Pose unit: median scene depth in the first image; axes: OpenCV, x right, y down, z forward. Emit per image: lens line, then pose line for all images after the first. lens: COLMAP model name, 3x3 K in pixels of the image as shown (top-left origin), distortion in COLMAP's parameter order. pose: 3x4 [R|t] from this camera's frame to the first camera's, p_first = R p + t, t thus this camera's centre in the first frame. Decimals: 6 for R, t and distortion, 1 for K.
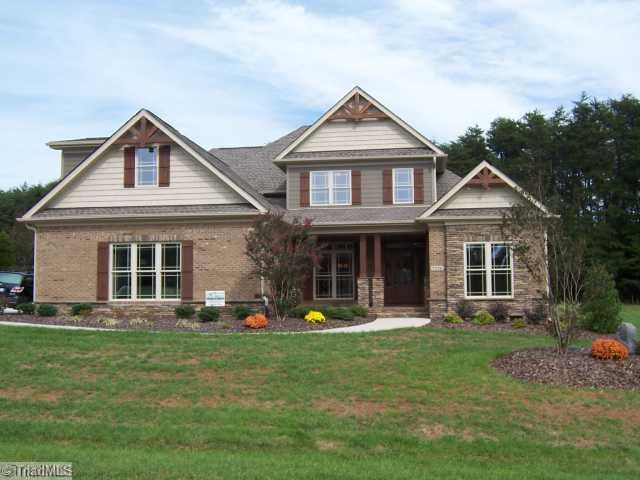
lens RADIAL K [[641.4, 0, 317.7], [0, 641.4, 236.6], [0, 0, 1]] dist [0.017046, 0.000000]
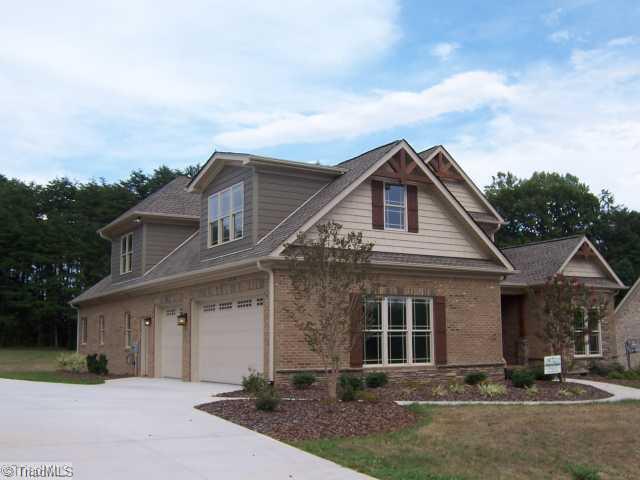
lens RADIAL K [[641.4, 0, 318.0], [0, 641.4, 246.3], [0, 0, 1]] dist [0.017046, 0.000000]
pose [[0.802755, 0.086869, 0.589948, -0.850236], [-0.055488, 0.995922, -0.071143, 0.009539], [-0.593722, 0.024375, 0.804301, 0.382716]]
